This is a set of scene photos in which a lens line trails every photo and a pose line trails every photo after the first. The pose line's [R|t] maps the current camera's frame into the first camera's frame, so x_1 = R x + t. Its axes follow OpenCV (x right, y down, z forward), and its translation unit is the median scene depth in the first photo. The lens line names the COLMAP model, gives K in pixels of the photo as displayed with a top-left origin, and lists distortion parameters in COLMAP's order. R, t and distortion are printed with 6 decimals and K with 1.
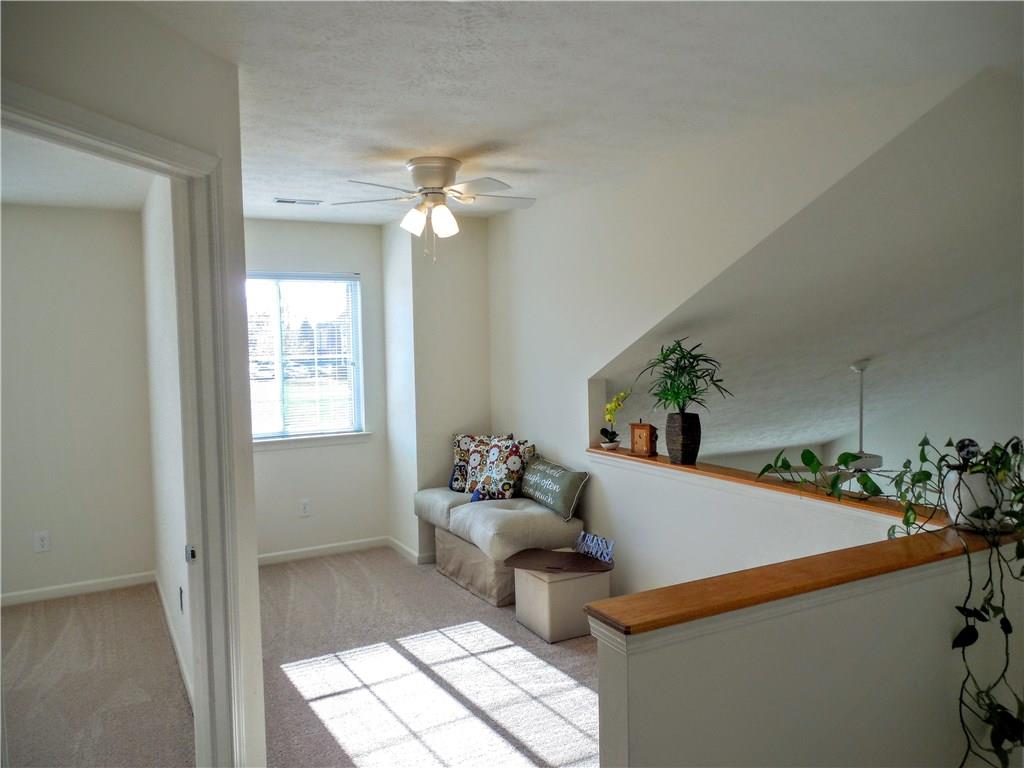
lens RADIAL K [[780.7, 0, 504.1], [0, 780.7, 386.6], [0, 0, 1]] dist [0.004765, 0.003041]
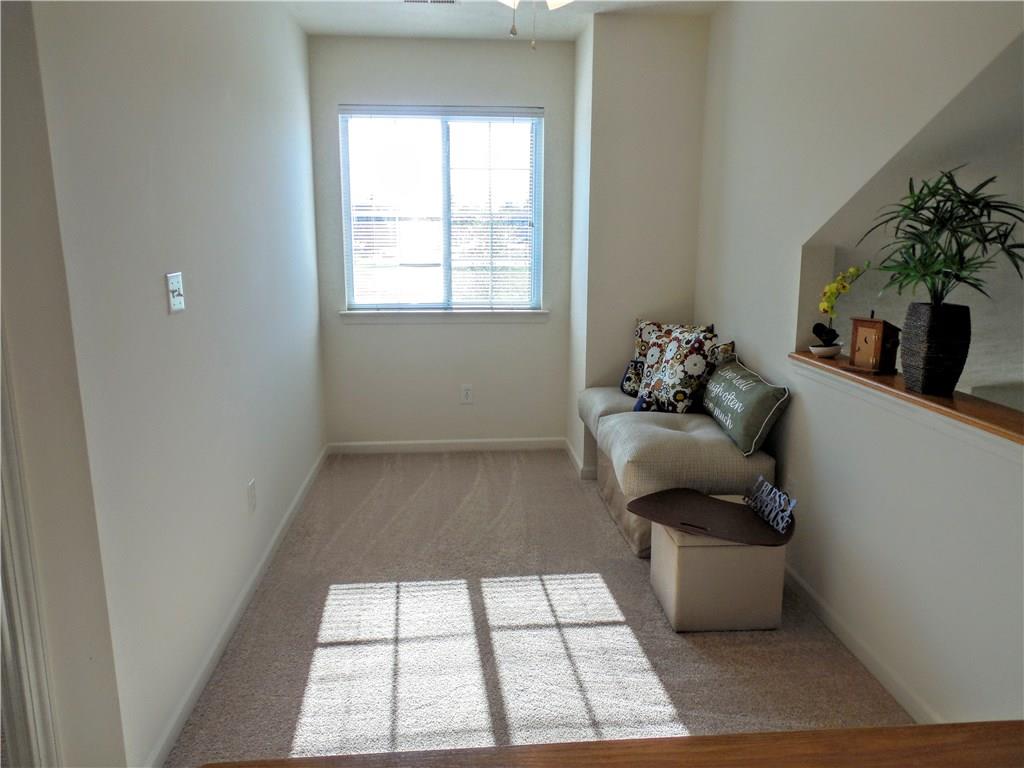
lens RADIAL K [[780.7, 0, 504.1], [0, 780.7, 386.6], [0, 0, 1]] dist [0.004765, 0.003041]
pose [[0.916968, 0.104928, -0.384916, 0.143346], [-0.049021, 0.987117, 0.152306, 0.019587], [0.395938, -0.120790, 0.910298, 0.310034]]
